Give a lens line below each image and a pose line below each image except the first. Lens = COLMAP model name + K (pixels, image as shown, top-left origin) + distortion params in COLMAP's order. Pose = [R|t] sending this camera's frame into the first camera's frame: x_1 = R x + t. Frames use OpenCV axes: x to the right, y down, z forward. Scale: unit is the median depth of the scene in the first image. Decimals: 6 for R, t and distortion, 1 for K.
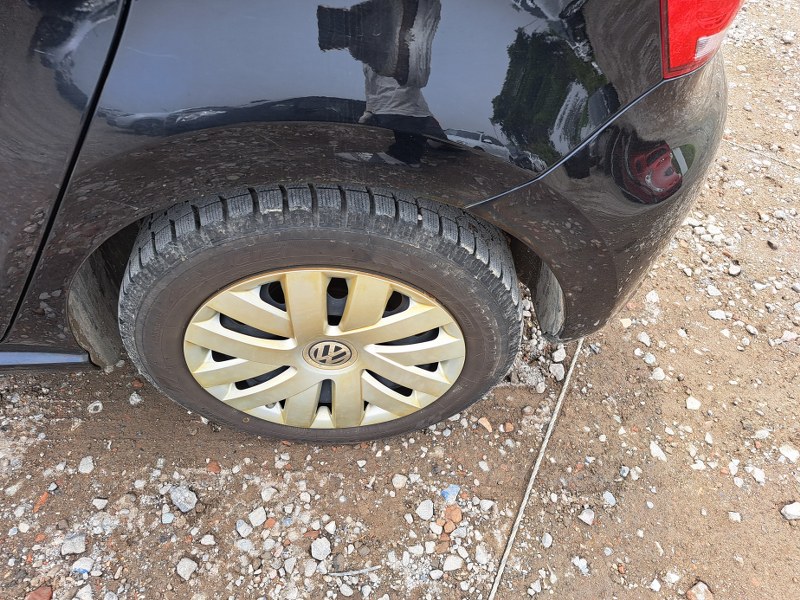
lens RADIAL K [[575.0, 0, 400.0], [0, 575.0, 300.0], [0, 0, 1]] dist [0.048253, -0.036961]
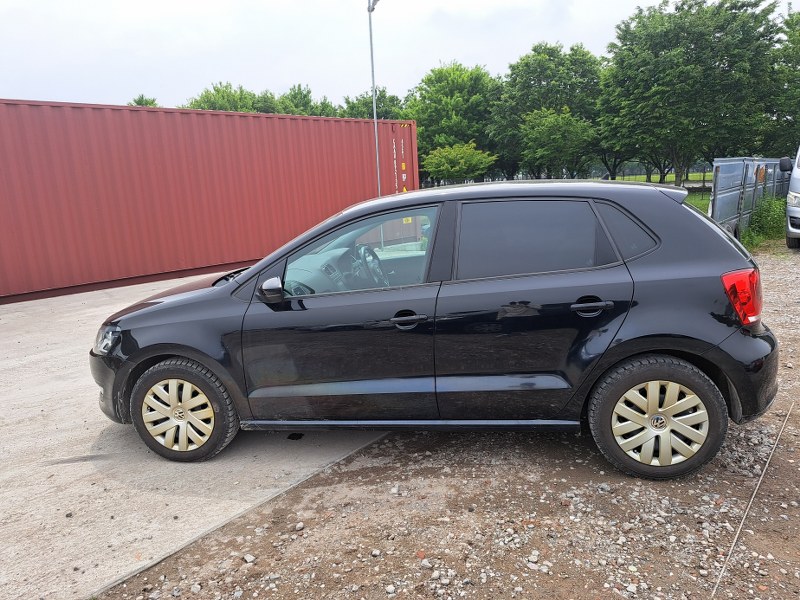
lens RADIAL K [[557.8, 0, 414.3], [0, 557.8, 301.5], [0, 0, 1]] dist [0.040713, -0.034981]
pose [[0.963638, -0.087313, -0.252545, -0.502970], [-0.096831, 0.766771, -0.634575, 1.444918], [0.249051, 0.635955, 0.730435, -1.693746]]
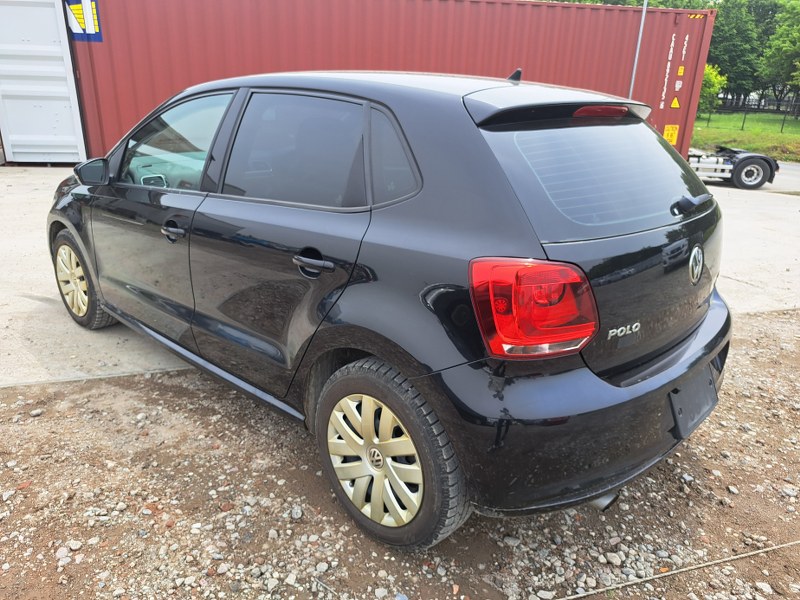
lens RADIAL K [[575.0, 0, 400.0], [0, 575.0, 300.0], [0, 0, 1]] dist [0.048253, -0.036961]
pose [[0.695233, 0.180403, -0.695777, 1.106065], [-0.546938, 0.760850, -0.349235, 0.295464], [0.466379, 0.623347, 0.627638, -0.503302]]
